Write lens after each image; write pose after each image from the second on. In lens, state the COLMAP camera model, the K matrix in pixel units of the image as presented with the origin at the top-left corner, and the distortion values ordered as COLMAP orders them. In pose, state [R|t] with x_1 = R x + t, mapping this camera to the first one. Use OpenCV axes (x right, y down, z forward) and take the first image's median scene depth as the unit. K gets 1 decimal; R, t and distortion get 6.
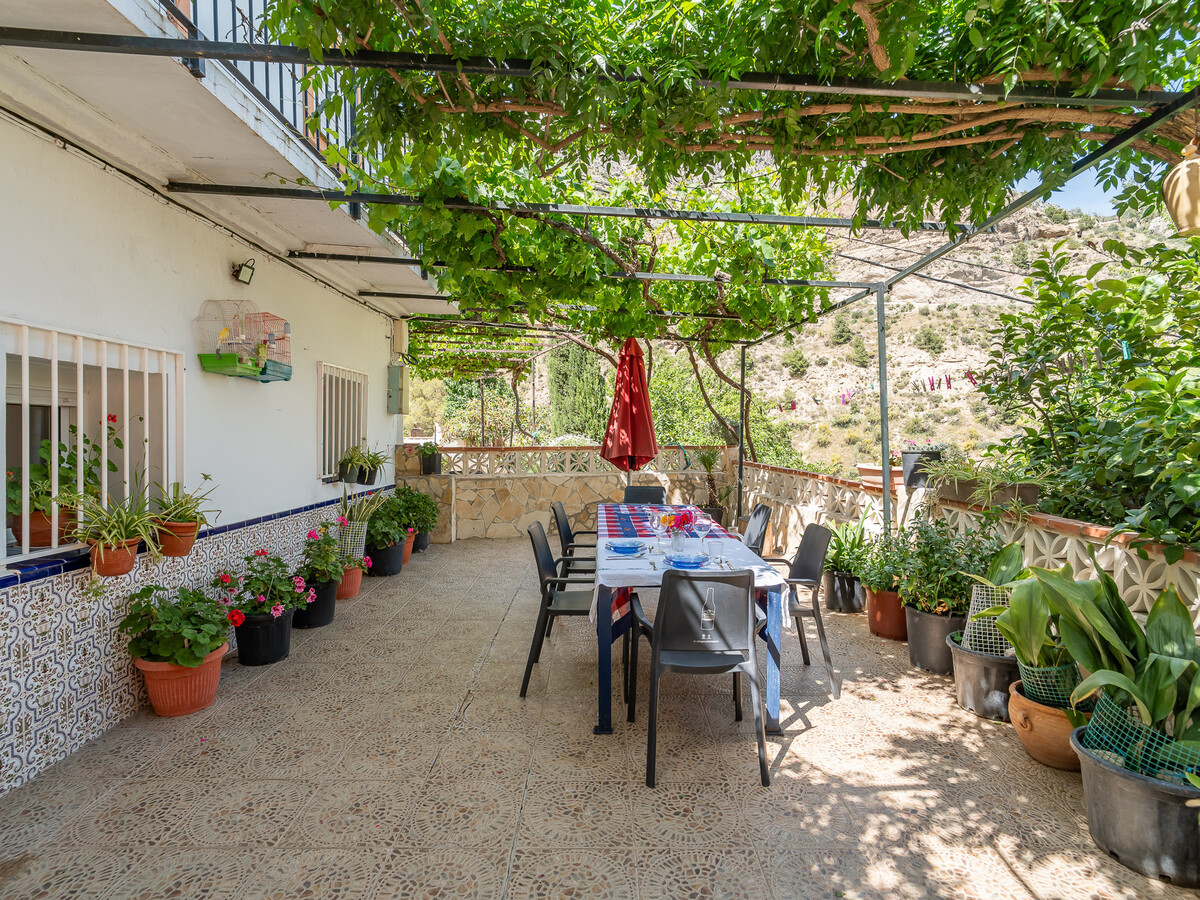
lens RADIAL K [[626.1, 0, 595.0], [0, 626.1, 440.8], [0, 0, 1]] dist [-0.017443, 0.007349]
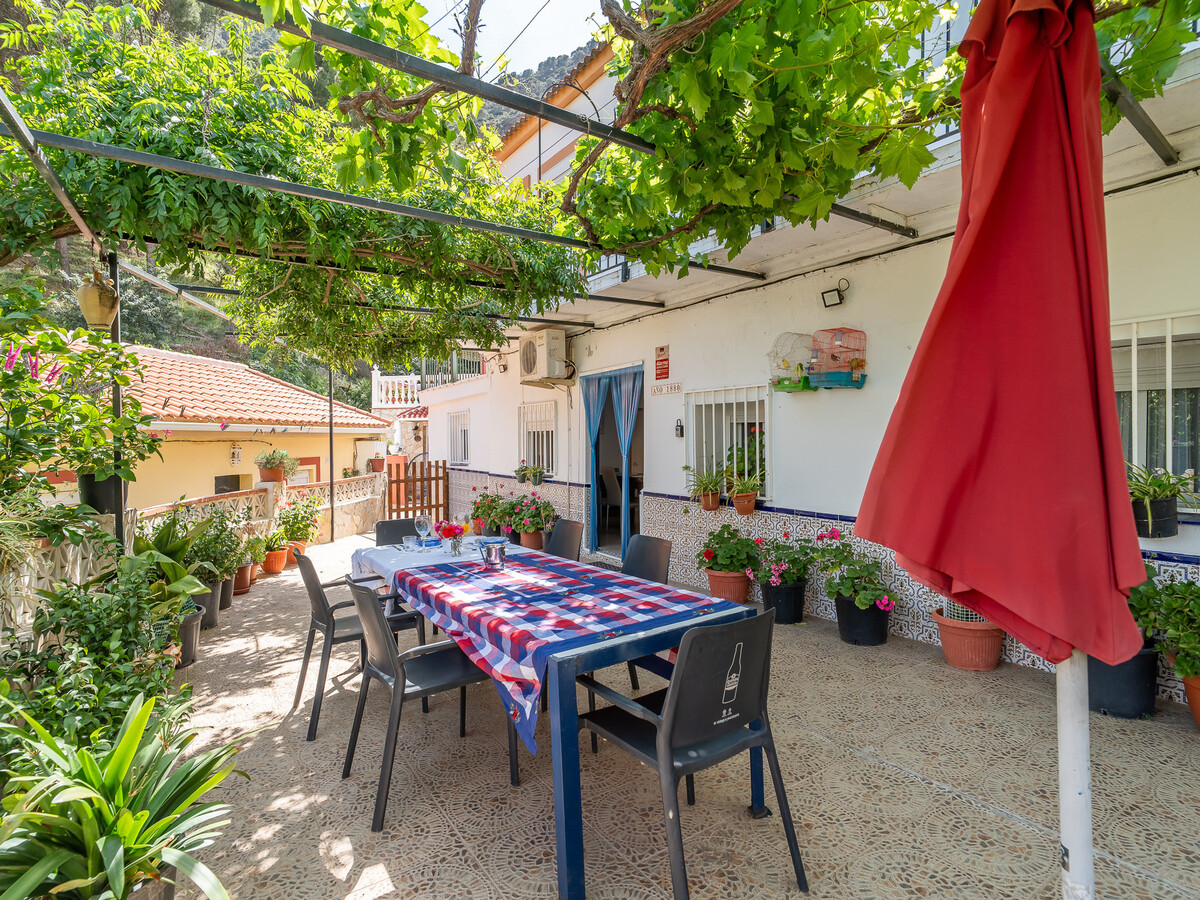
lens RADIAL K [[639.4, 0, 583.5], [0, 639.4, 424.7], [0, 0, 1]] dist [-0.013969, -0.000860]
pose [[-0.843257, 0.001421, -0.537508, 0.341897], [0.005946, 0.999960, -0.006684, -0.023638], [0.537477, -0.008832, -0.843232, 1.322152]]
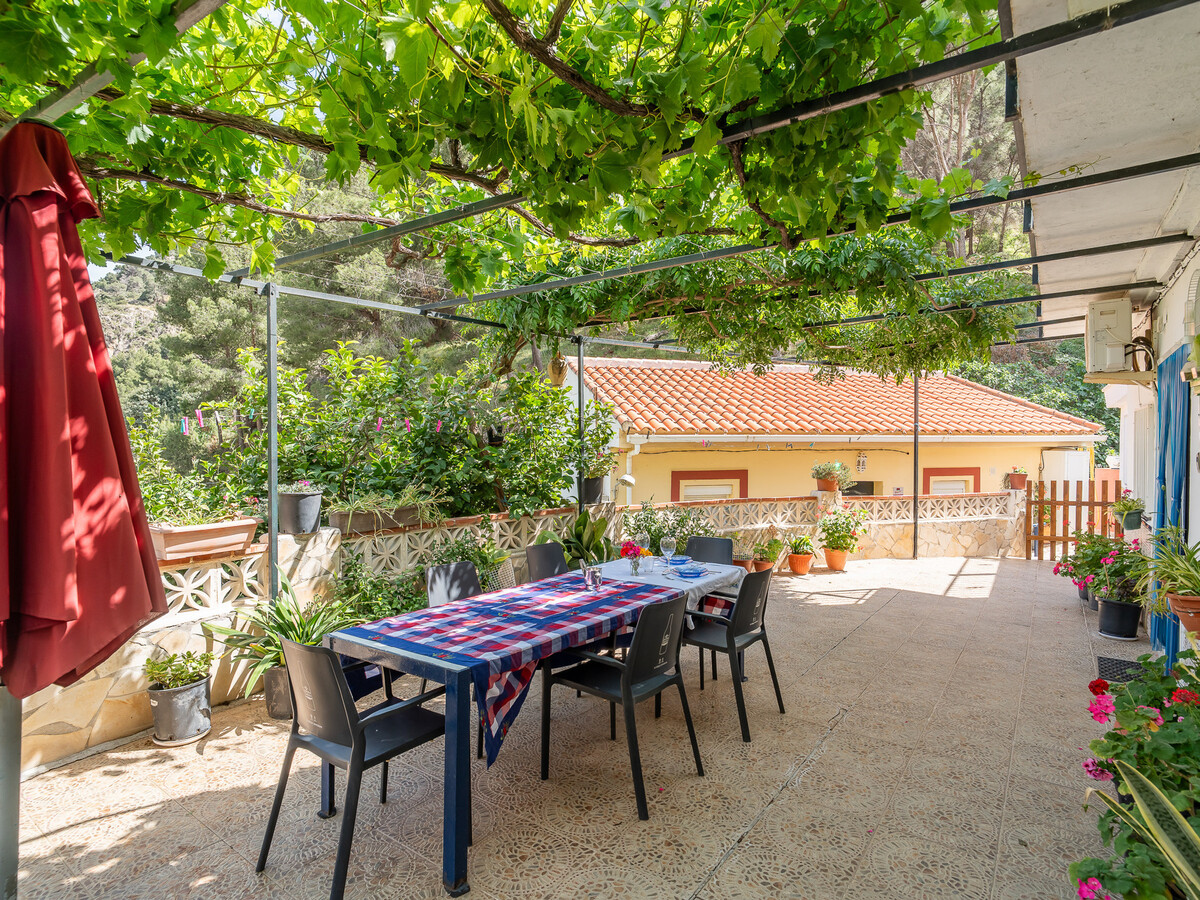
lens RADIAL K [[626.1, 0, 597.1], [0, 626.1, 453.2], [0, 0, 1]] dist [-0.017443, 0.007349]
pose [[-0.807291, -0.008220, 0.590096, -0.307519], [0.011627, 0.999487, 0.029829, -0.053875], [-0.590039, 0.030941, -0.806782, 1.285815]]
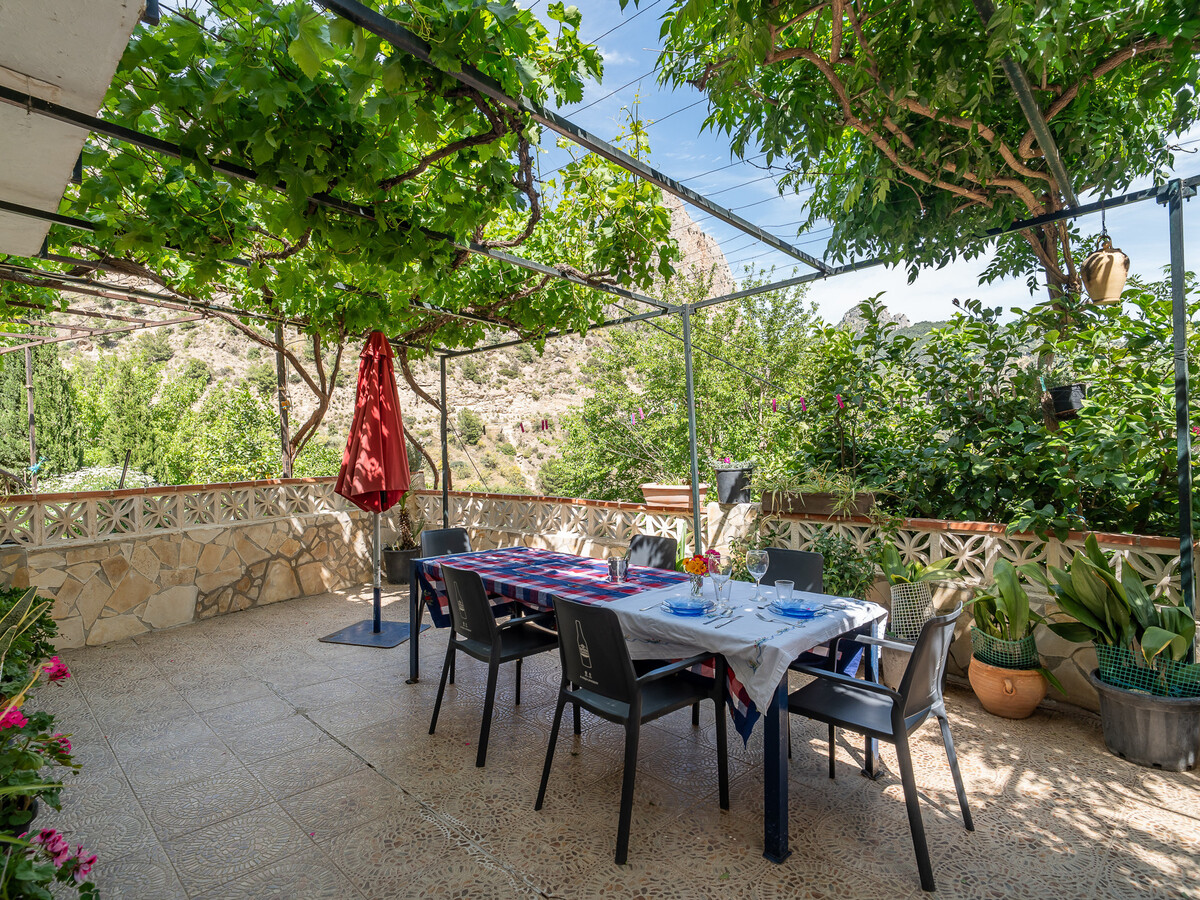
lens RADIAL K [[664.5, 0, 593.6], [0, 664.5, 449.4], [0, 0, 1]] dist [-0.014104, 0.005992]
pose [[0.711691, -0.016669, 0.702295, -0.381146], [0.032334, 0.999436, -0.009045, -0.012093], [-0.701748, 0.029145, 0.711829, 0.316682]]
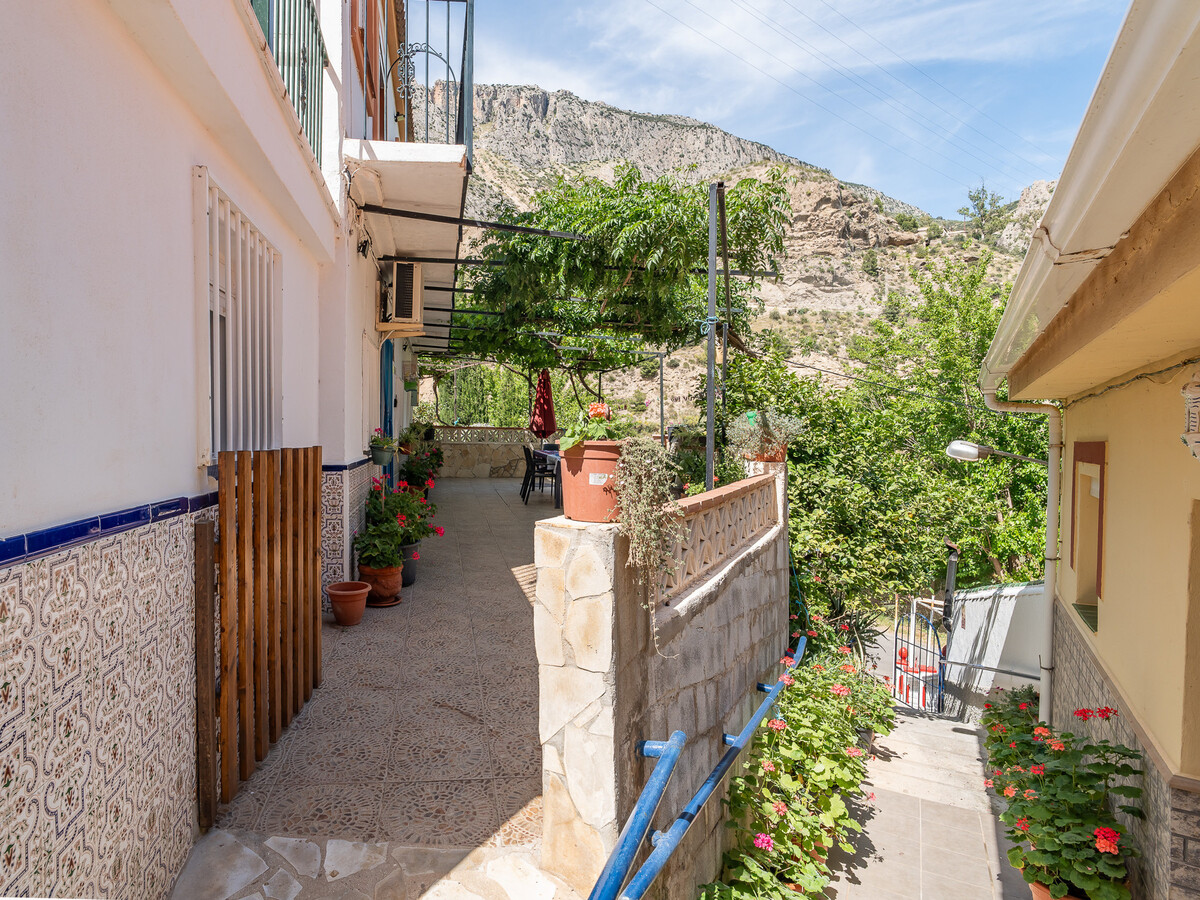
lens RADIAL K [[668.5, 0, 495.1], [0, 668.5, 439.3], [0, 0, 1]] dist [0.001692, -0.000593]
pose [[0.995982, 0.019400, 0.087428, -0.330368], [-0.019232, 0.999811, -0.002769, 0.072767], [-0.087465, 0.001076, 0.996167, -1.286731]]
